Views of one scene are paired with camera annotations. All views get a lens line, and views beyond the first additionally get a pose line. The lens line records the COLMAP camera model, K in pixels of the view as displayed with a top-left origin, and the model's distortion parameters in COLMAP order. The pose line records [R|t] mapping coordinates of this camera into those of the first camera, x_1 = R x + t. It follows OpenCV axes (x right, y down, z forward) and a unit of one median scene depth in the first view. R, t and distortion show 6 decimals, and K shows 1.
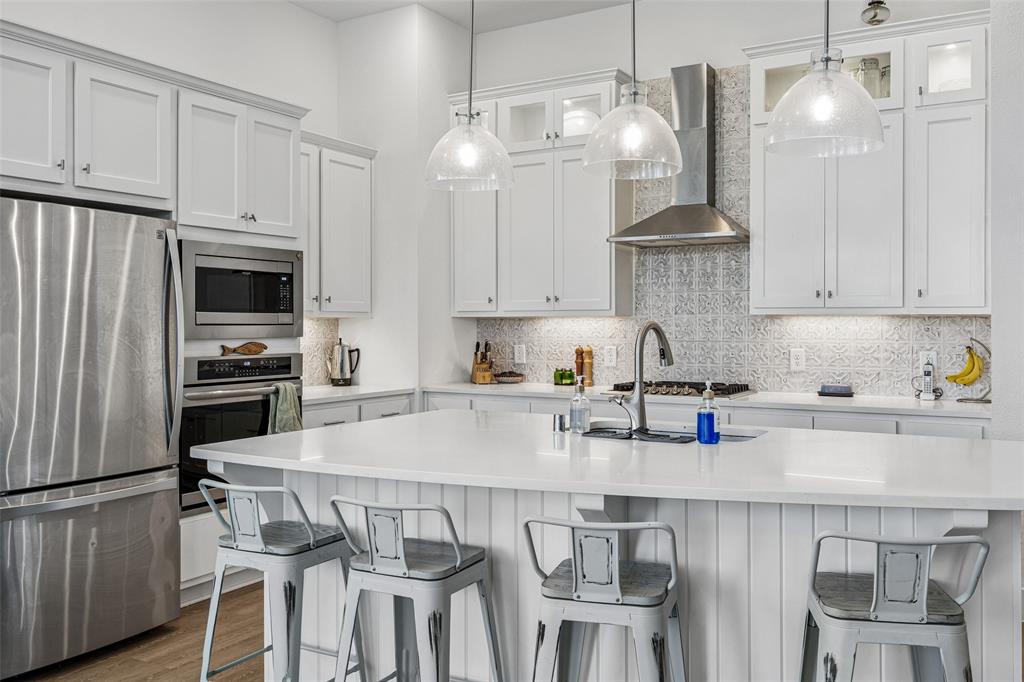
lens RADIAL K [[882.3, 0, 511.9], [0, 882.3, 338.2], [0, 0, 1]] dist [-0.020486, -0.003530]
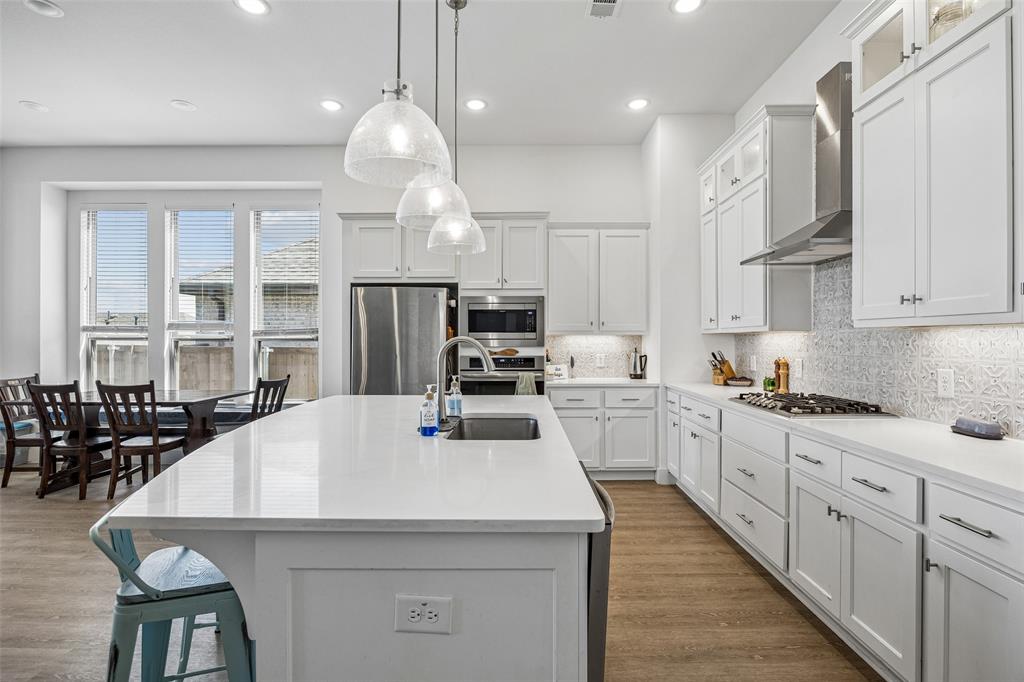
lens RADIAL K [[493.5, 0, 513.6], [0, 493.5, 341.9], [0, 0, 1]] dist [0.005310, 0.000797]
pose [[0.488084, 0.003824, -0.872788, 0.523043], [-0.013332, 0.999906, -0.003074, -0.005951], [0.872695, 0.013137, 0.488089, 0.442471]]
